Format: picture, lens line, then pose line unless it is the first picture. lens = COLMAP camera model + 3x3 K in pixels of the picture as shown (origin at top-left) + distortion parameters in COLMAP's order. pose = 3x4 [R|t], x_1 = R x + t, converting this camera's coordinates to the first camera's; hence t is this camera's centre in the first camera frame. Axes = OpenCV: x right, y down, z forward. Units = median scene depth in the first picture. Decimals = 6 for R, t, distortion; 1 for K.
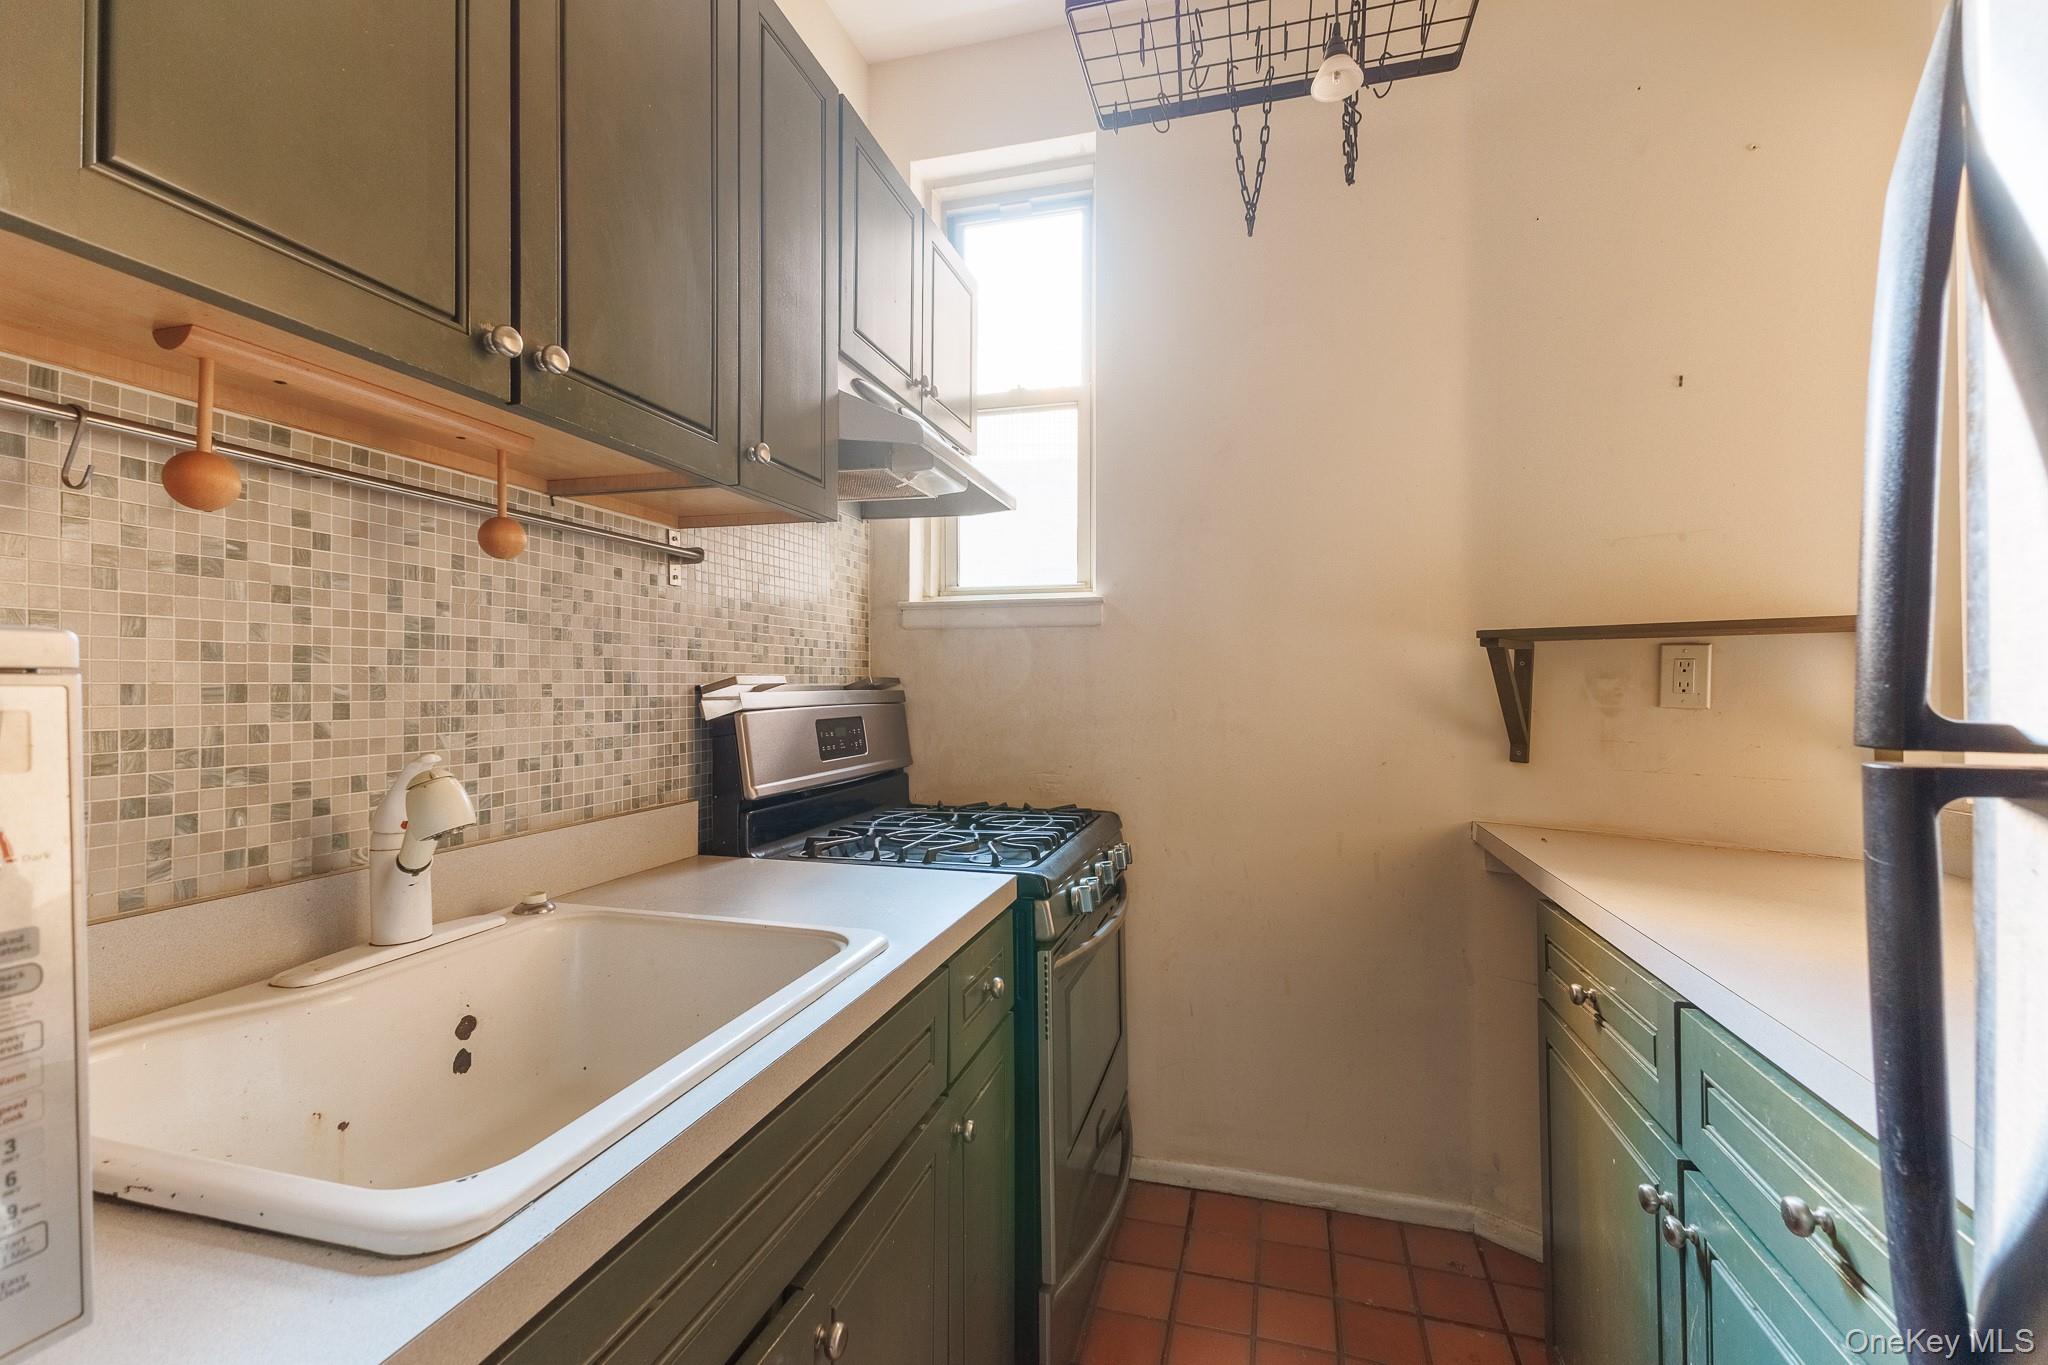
lens RADIAL K [[880.9, 0, 1022.9], [0, 880.9, 676.8], [0, 0, 1]] dist [0.015125, -0.003434]
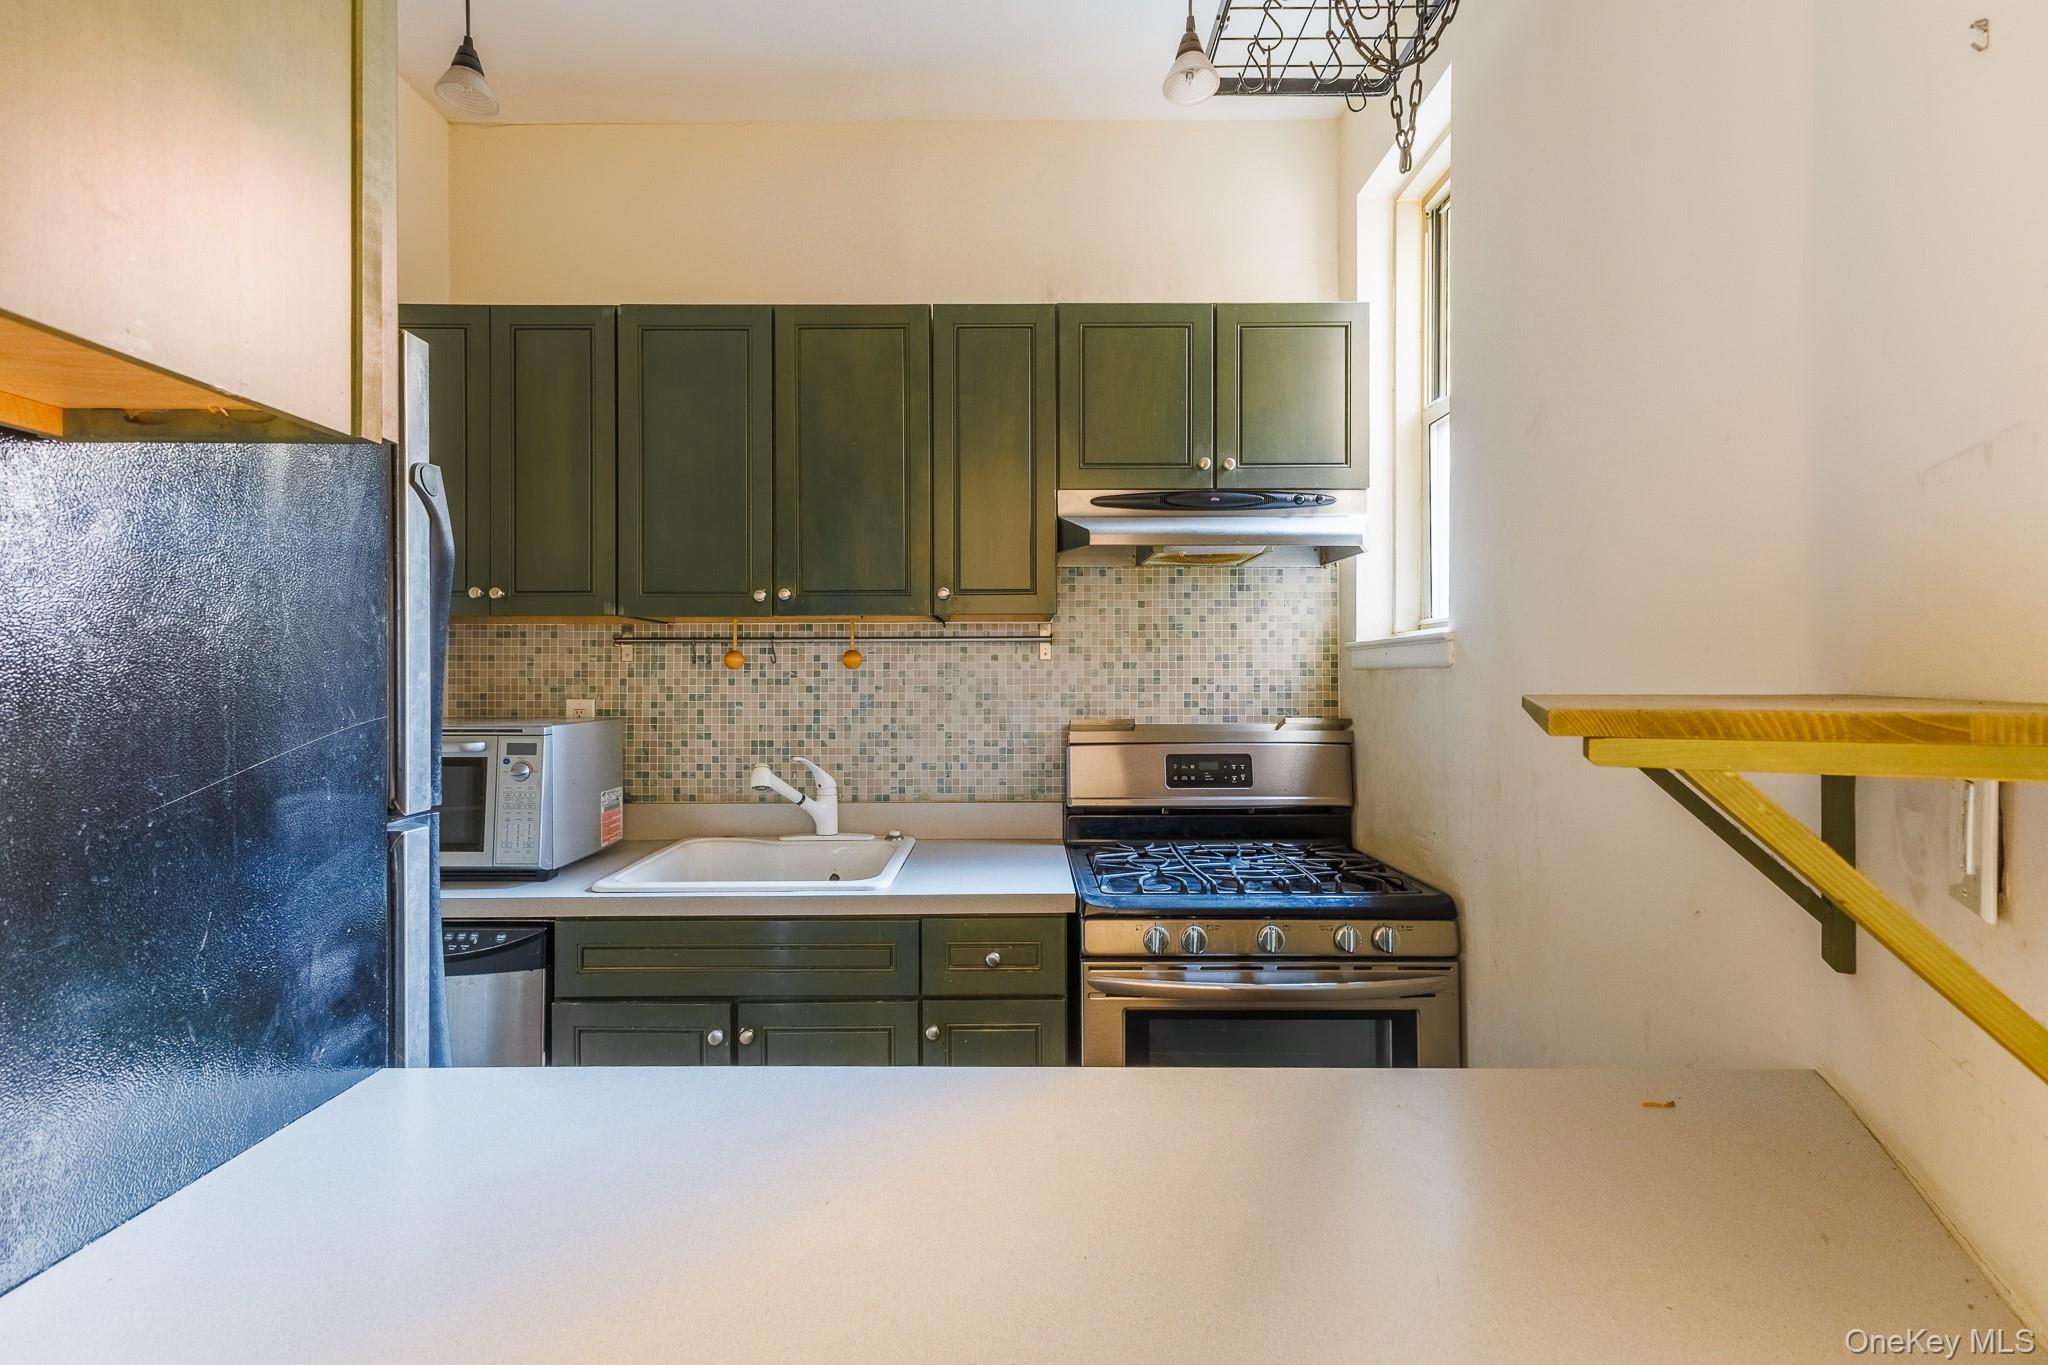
lens RADIAL K [[880.9, 0, 1022.9], [0, 880.9, 676.8], [0, 0, 1]] dist [0.015125, -0.003434]
pose [[0.268745, -0.005105, -0.963198, 1.088543], [0.011056, 0.999936, -0.002215, -0.071764], [0.963148, -0.010053, 0.268784, 0.561296]]
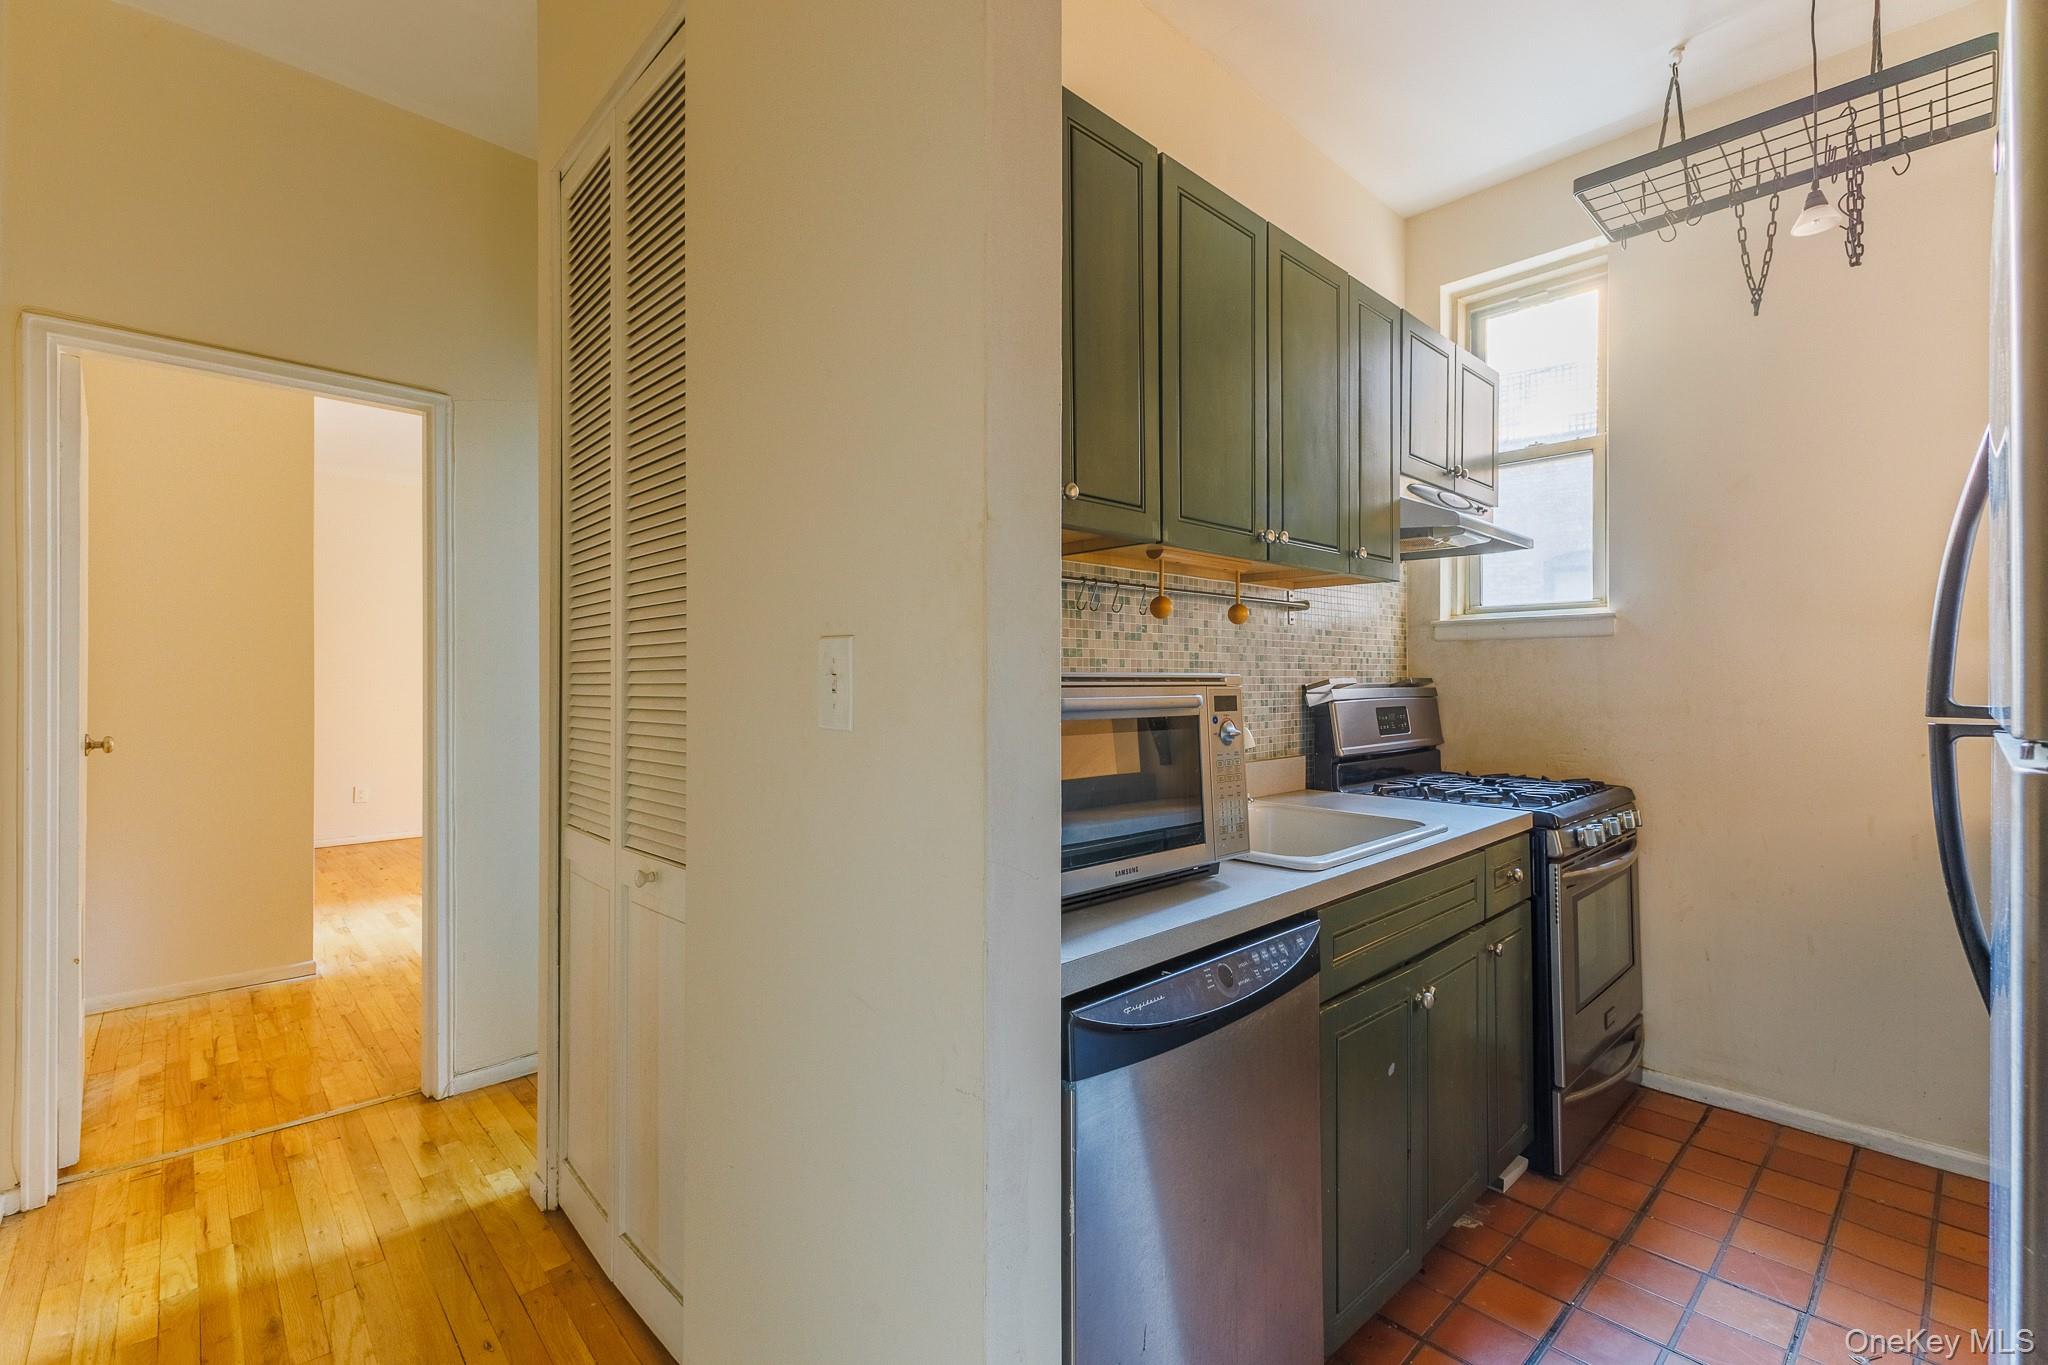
lens RADIAL K [[880.9, 0, 1022.9], [0, 880.9, 676.8], [0, 0, 1]] dist [0.015125, -0.003434]
pose [[0.857890, -0.004043, -0.513817, 0.022317], [0.007141, 0.999966, 0.004055, -0.016055], [0.513784, -0.007148, 0.857890, -0.688049]]
